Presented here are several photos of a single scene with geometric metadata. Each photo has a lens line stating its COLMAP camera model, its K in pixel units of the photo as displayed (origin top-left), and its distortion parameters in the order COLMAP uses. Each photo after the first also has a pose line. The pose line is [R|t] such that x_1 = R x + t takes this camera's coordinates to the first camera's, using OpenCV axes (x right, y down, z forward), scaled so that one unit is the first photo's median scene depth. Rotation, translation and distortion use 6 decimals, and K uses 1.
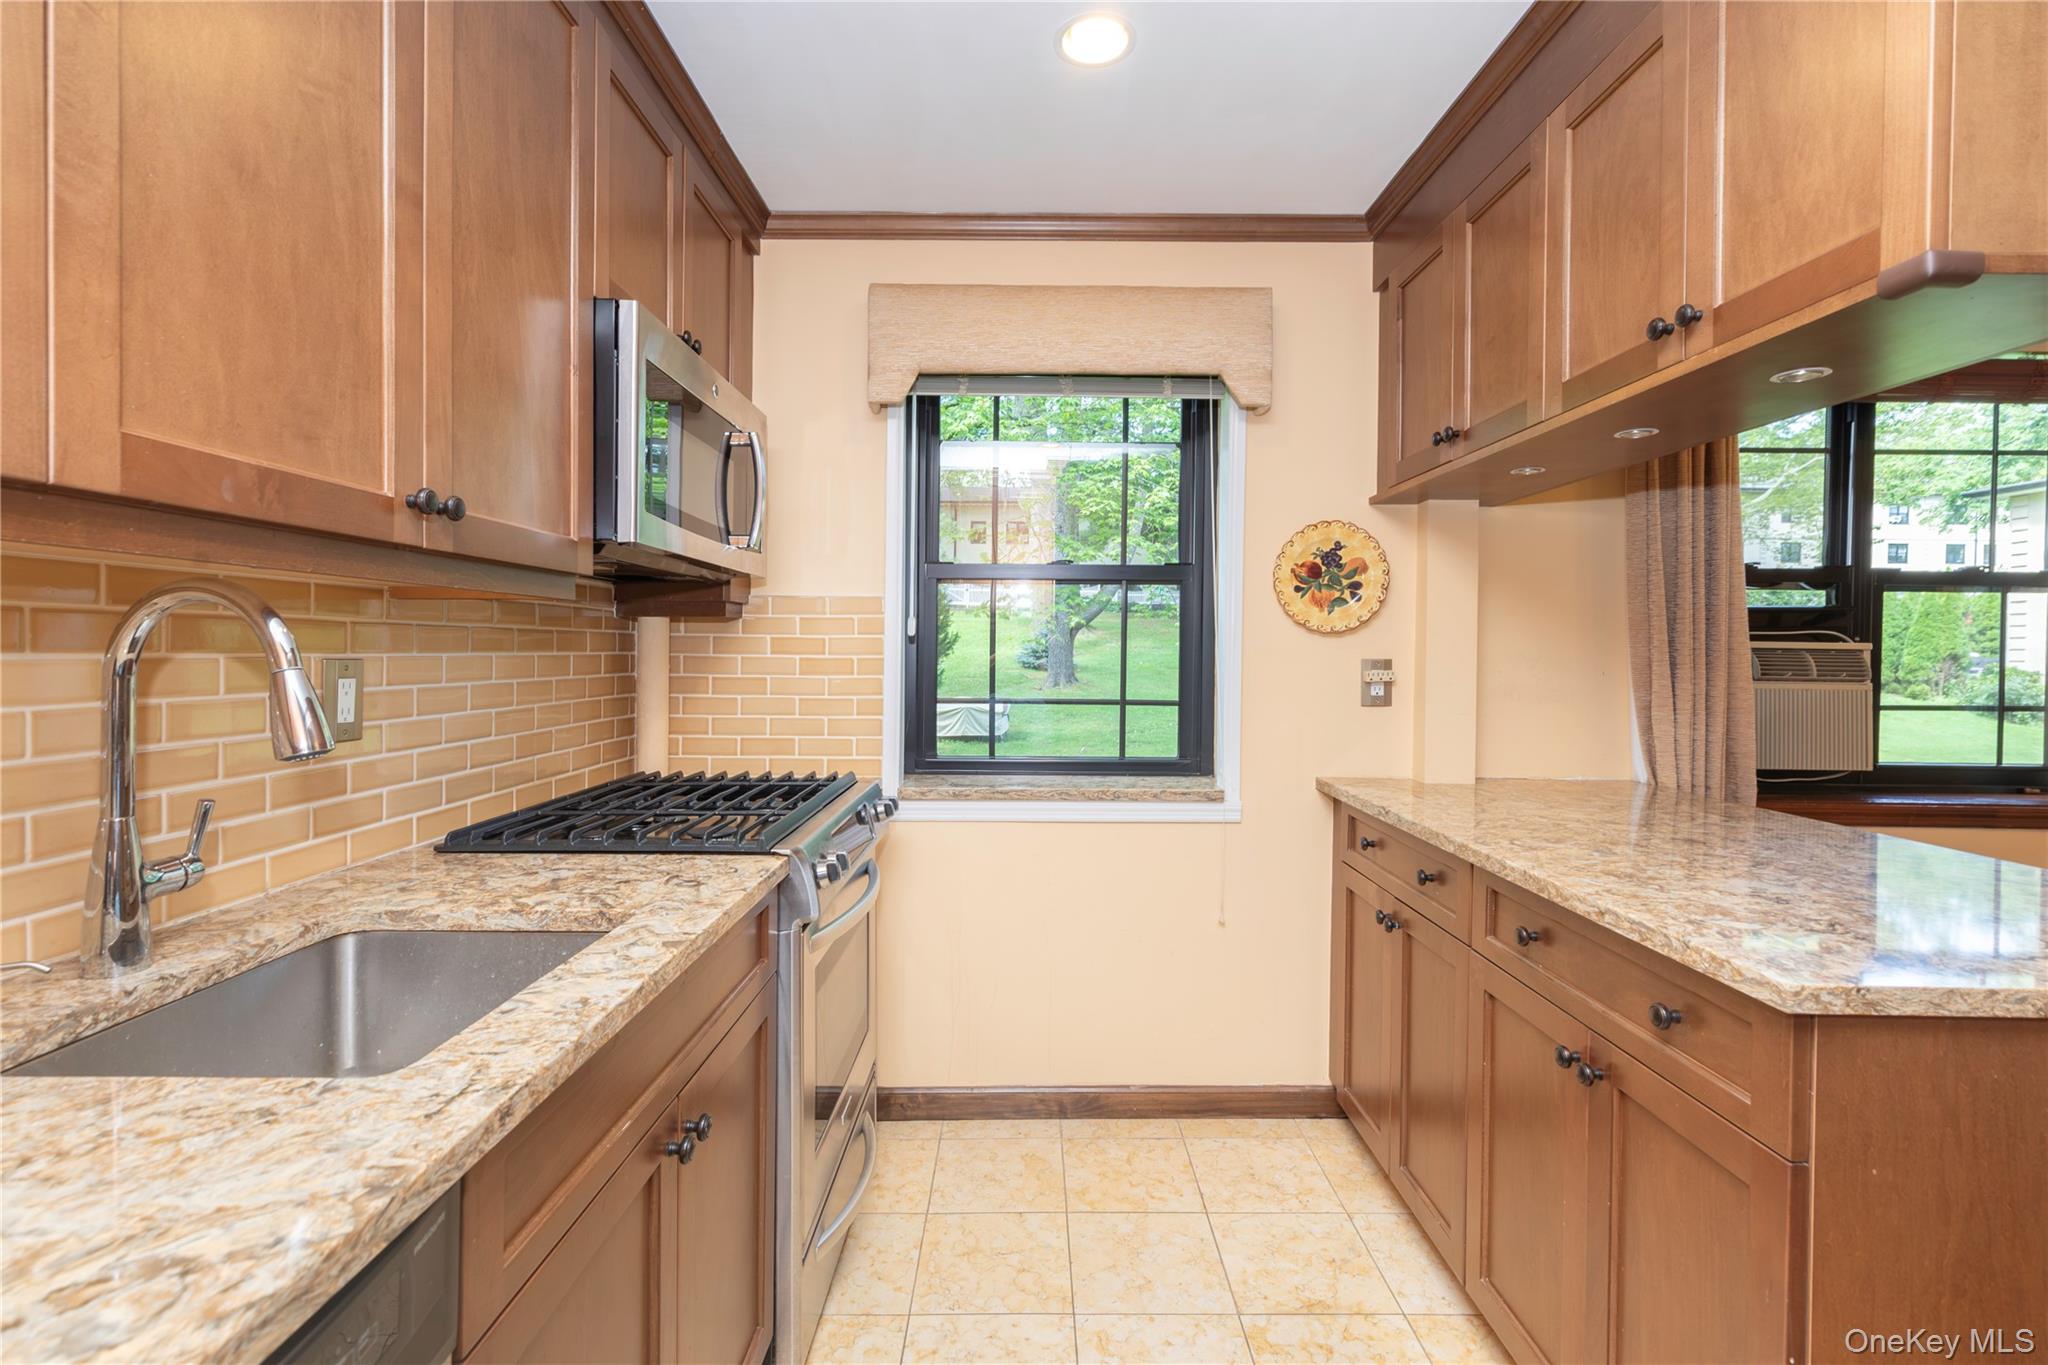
lens RADIAL K [[939.0, 0, 1035.2], [0, 939.0, 670.5], [0, 0, 1]] dist [0.008231, -0.001410]
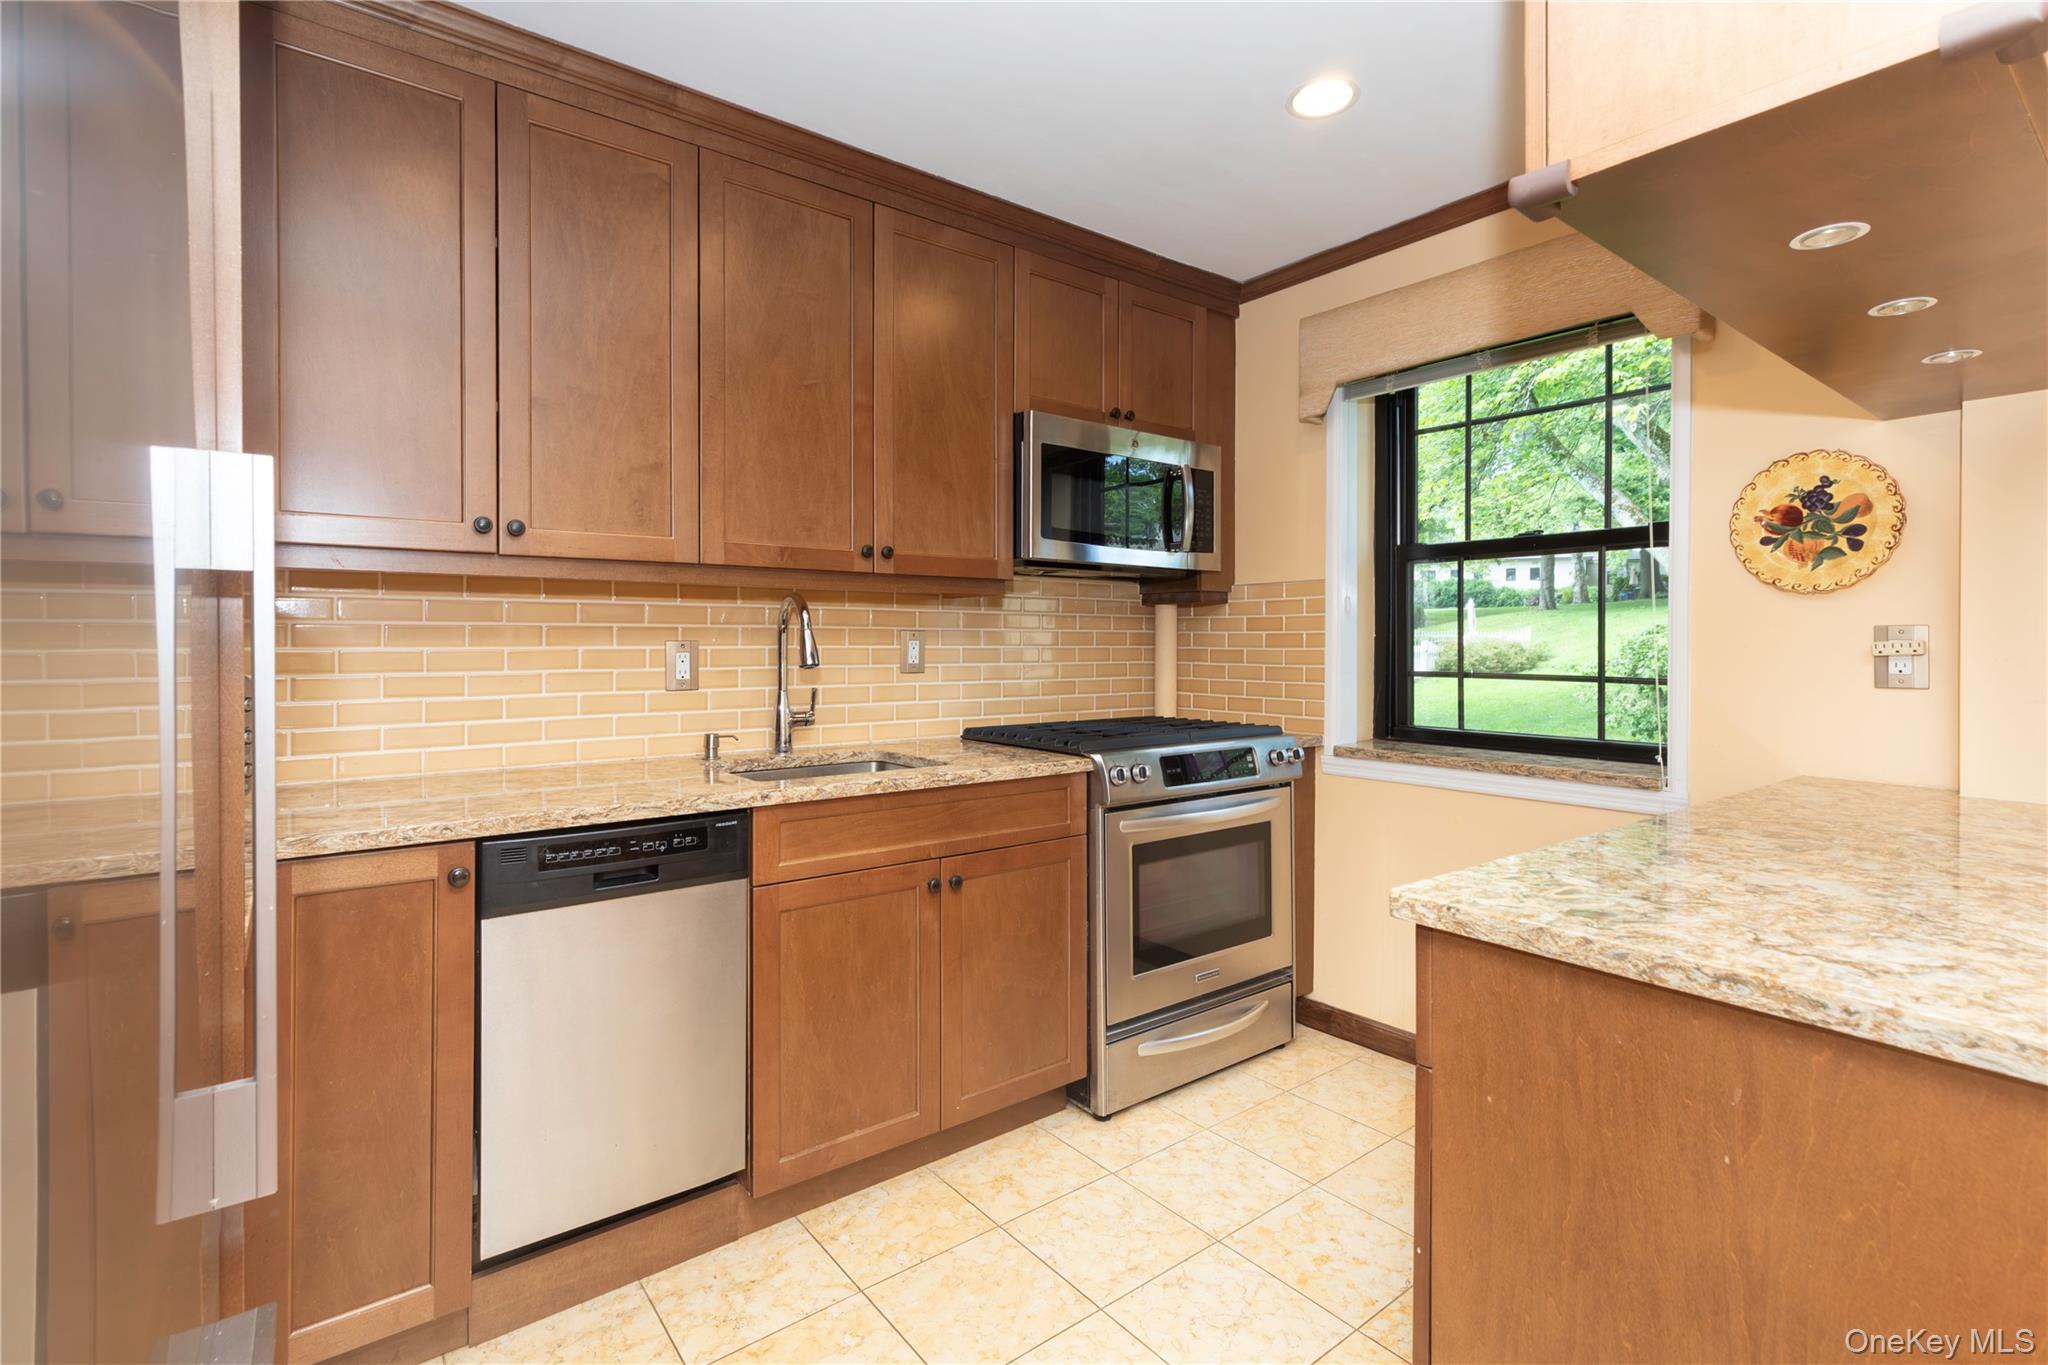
lens RADIAL K [[939.0, 0, 1032.2], [0, 939.0, 662.0], [0, 0, 1]] dist [0.008231, -0.001410]
pose [[0.621754, 0.010091, -0.783148, 0.534463], [-0.014373, 0.999896, 0.001472, 0.026611], [0.783081, 0.010341, 0.621834, -0.006124]]
